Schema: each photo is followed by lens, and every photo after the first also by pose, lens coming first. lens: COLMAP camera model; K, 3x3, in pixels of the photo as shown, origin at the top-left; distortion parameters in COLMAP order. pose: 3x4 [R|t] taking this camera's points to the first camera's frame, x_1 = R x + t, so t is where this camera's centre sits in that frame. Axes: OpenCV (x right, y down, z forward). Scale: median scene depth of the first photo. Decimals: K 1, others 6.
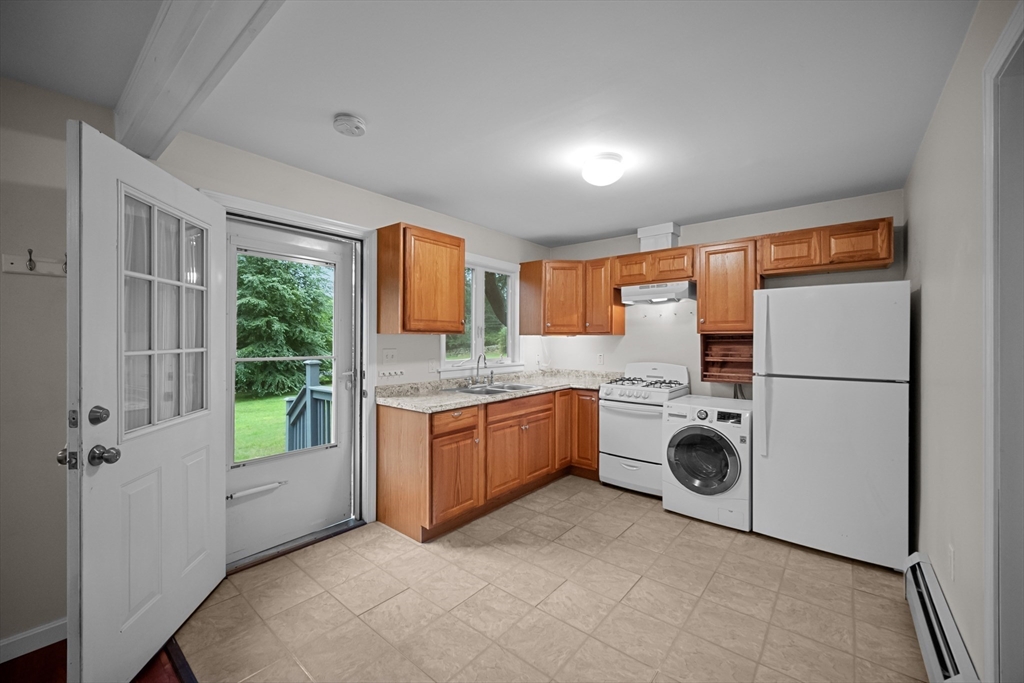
lens RADIAL K [[406.1, 0, 514.6], [0, 406.1, 342.4], [0, 0, 1]] dist [0.001347, 0.000130]
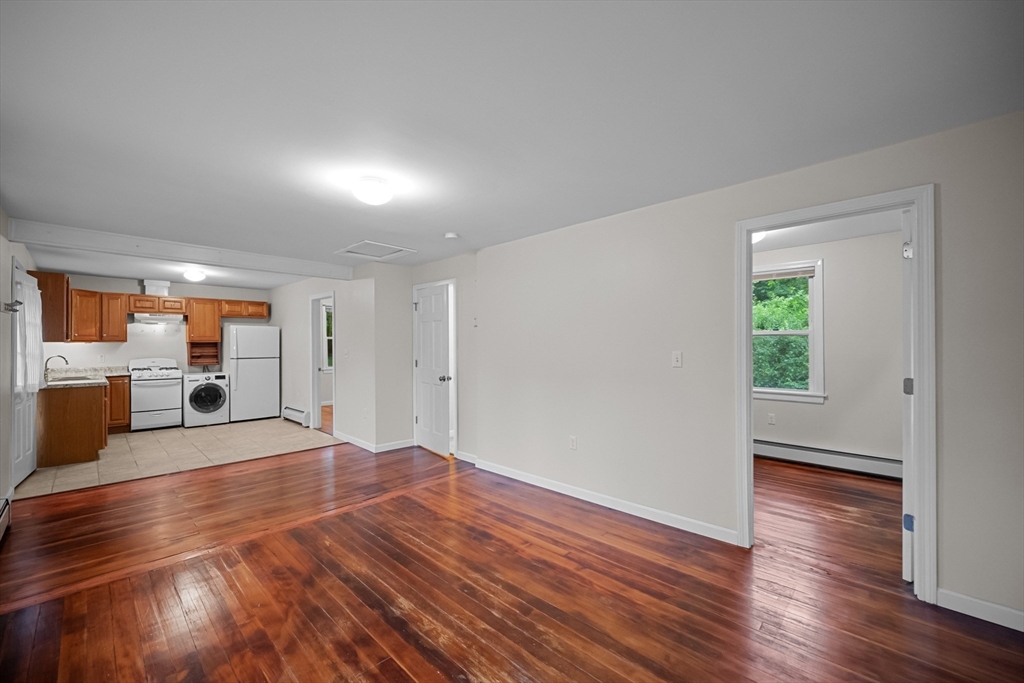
lens RADIAL K [[406.1, 0, 501.2], [0, 406.1, 343.8], [0, 0, 1]] dist [0.001347, 0.000130]
pose [[0.092473, -0.002299, 0.995713, -1.653170], [0.009061, 0.999958, 0.001467, -0.001104], [-0.995674, 0.008886, 0.092490, -0.843099]]
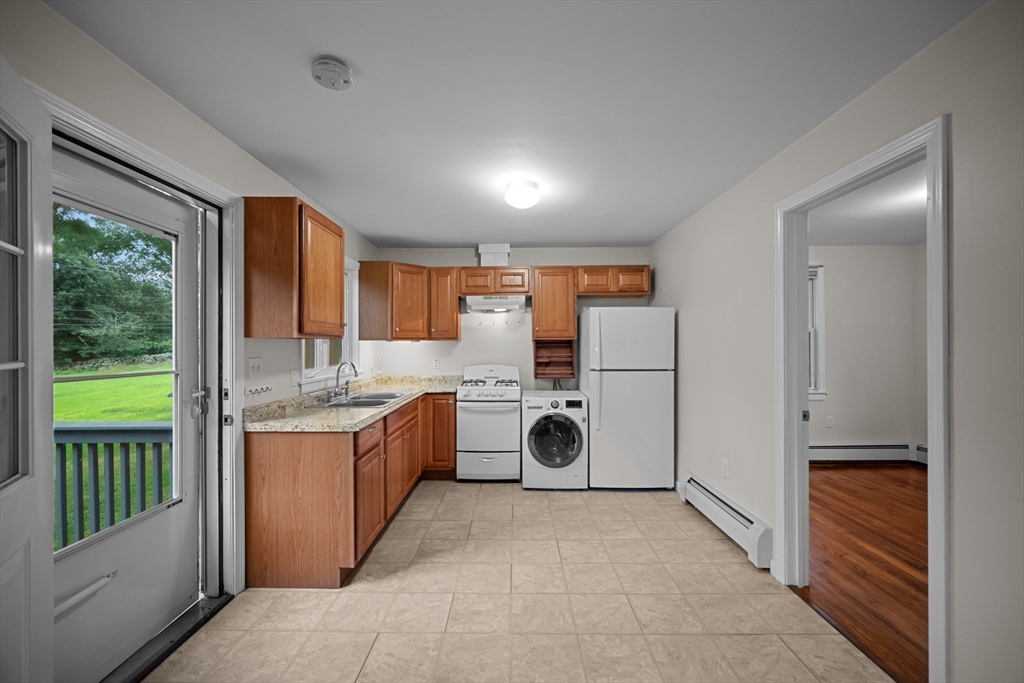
lens RADIAL K [[406.1, 0, 511.8], [0, 406.1, 349.2], [0, 0, 1]] dist [0.001347, 0.000130]
pose [[0.779287, -0.010636, 0.626577, -0.425741], [0.008820, 0.999943, 0.006004, -0.000347], [-0.626605, 0.000847, 0.779337, 0.112096]]
